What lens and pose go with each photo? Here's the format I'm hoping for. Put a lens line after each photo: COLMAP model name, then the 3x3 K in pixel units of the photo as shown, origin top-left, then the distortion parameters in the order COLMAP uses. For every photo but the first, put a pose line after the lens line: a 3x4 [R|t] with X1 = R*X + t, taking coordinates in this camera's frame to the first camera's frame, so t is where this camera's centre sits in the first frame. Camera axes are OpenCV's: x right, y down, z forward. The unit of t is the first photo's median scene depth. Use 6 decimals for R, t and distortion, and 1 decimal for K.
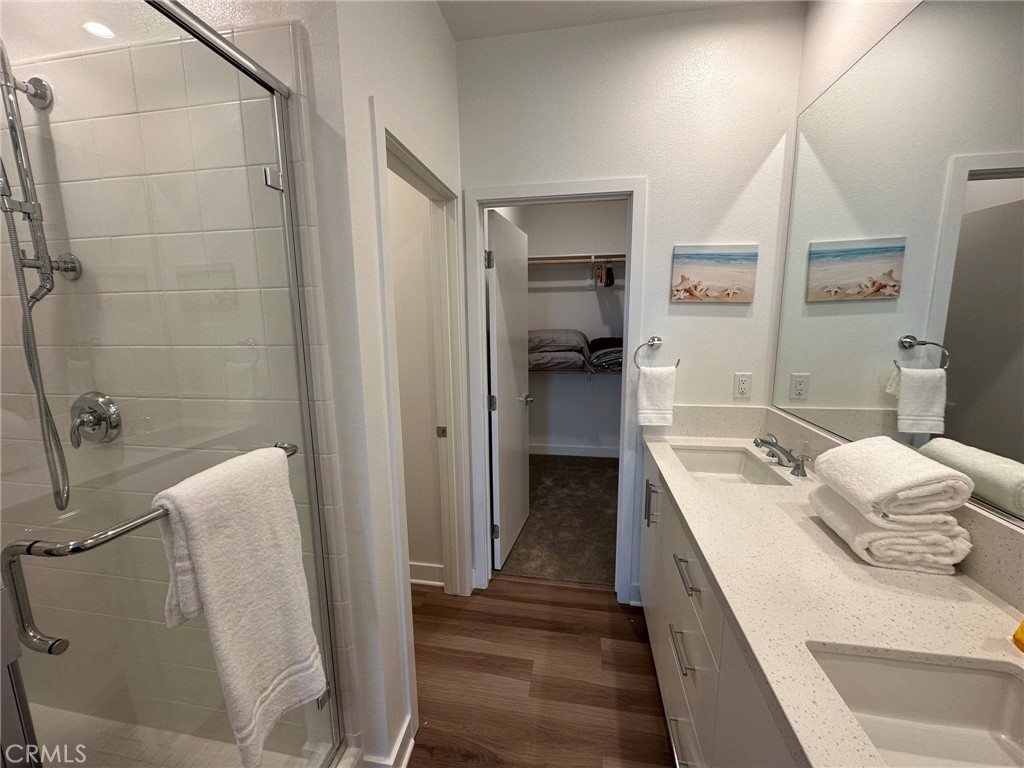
lens RADIAL K [[413.2, 0, 507.0], [0, 413.2, 379.4], [0, 0, 1]] dist [0.002073, 0.000099]
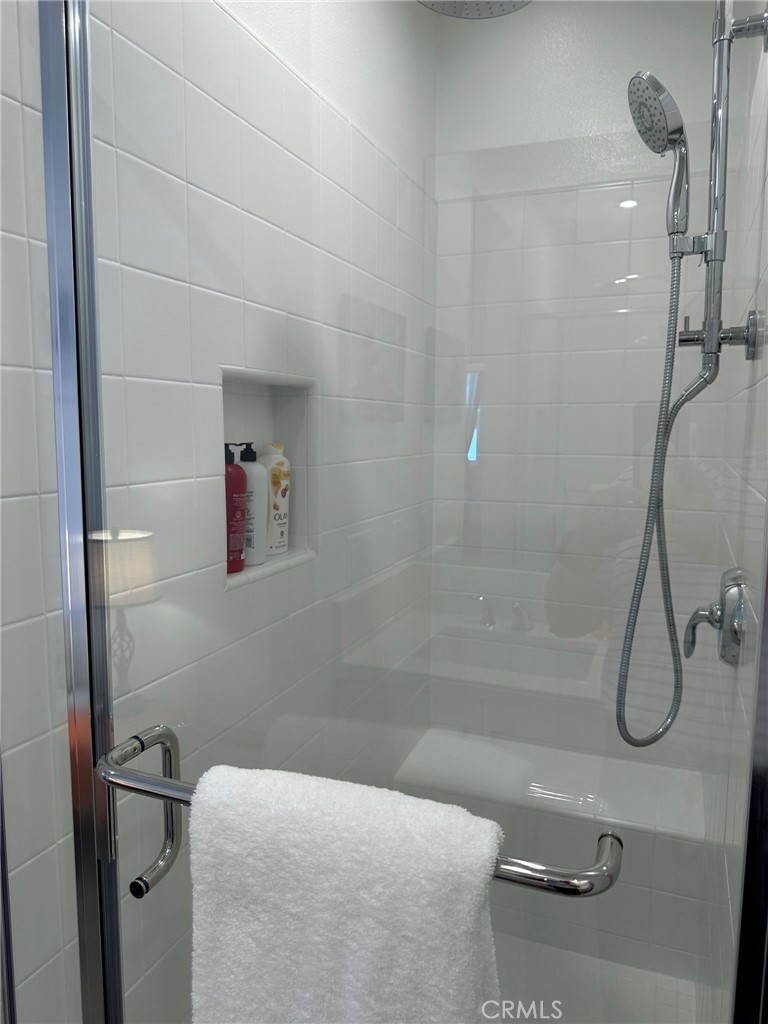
lens RADIAL K [[731.8, 0, 383.4], [0, 731.8, 515.1], [0, 0, 1]] dist [0.035636, -0.006489]
pose [[-0.208388, 0.128088, -0.969623, -0.002857], [-0.146964, 0.976030, 0.160519, -0.136719], [0.966942, 0.175950, -0.184569, 0.810527]]
